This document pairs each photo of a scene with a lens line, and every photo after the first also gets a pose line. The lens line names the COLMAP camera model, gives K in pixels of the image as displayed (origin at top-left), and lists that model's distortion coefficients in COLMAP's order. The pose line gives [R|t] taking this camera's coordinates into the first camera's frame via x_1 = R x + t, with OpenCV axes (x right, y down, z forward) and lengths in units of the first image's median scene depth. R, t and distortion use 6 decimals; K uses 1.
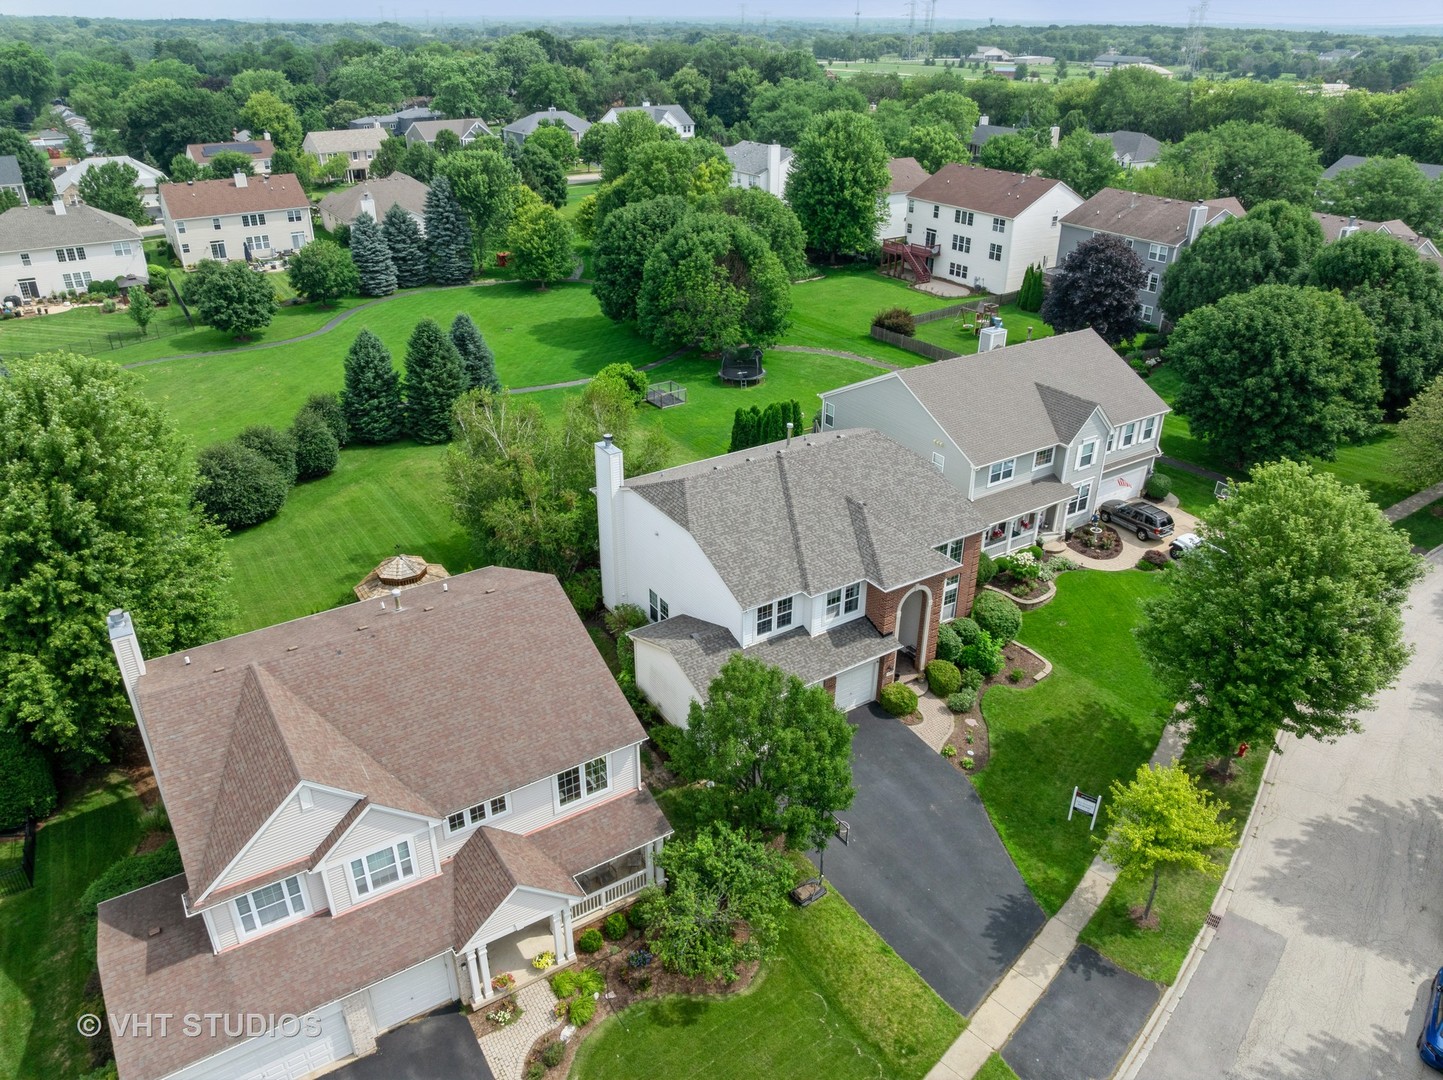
lens RADIAL K [[1010.2, 0, 721.5], [0, 1010.2, 540.0], [0, 0, 1]] dist [-0.046653, 0.006454]
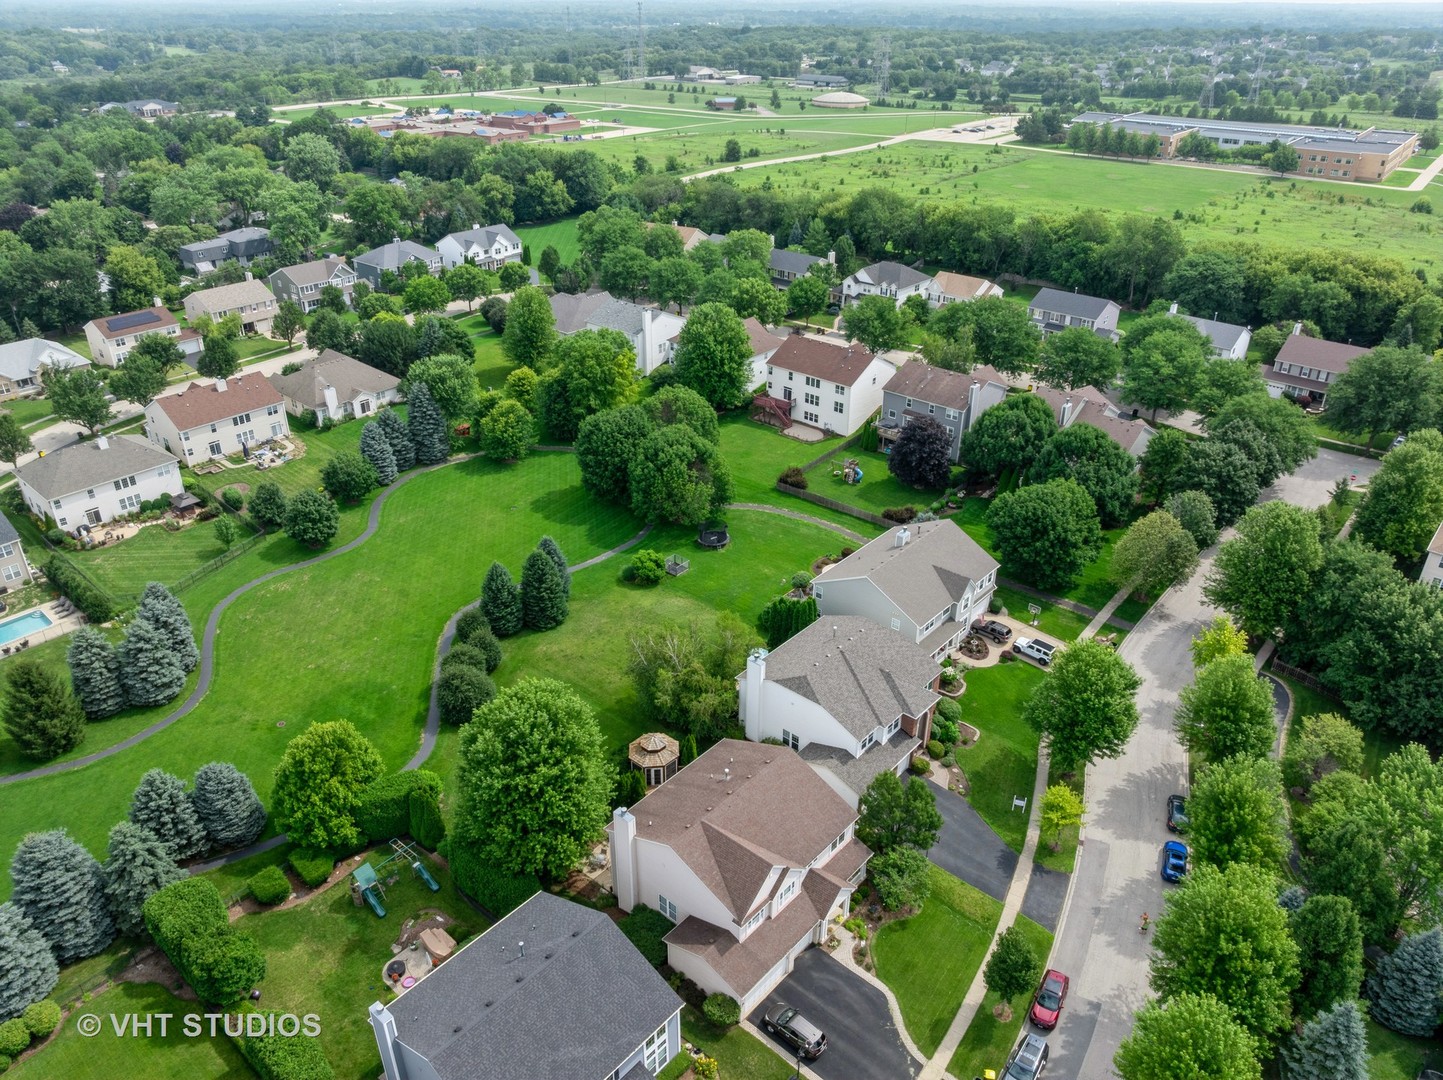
lens RADIAL K [[1003.2, 0, 721.5], [0, 1003.2, 540.0], [0, 0, 1]] dist [-0.032648, -0.003585]
pose [[0.961545, -0.132609, 0.240513, -0.289903], [0.128295, 0.991167, 0.033578, -0.188183], [-0.242841, -0.001431, 0.970065, -0.395092]]
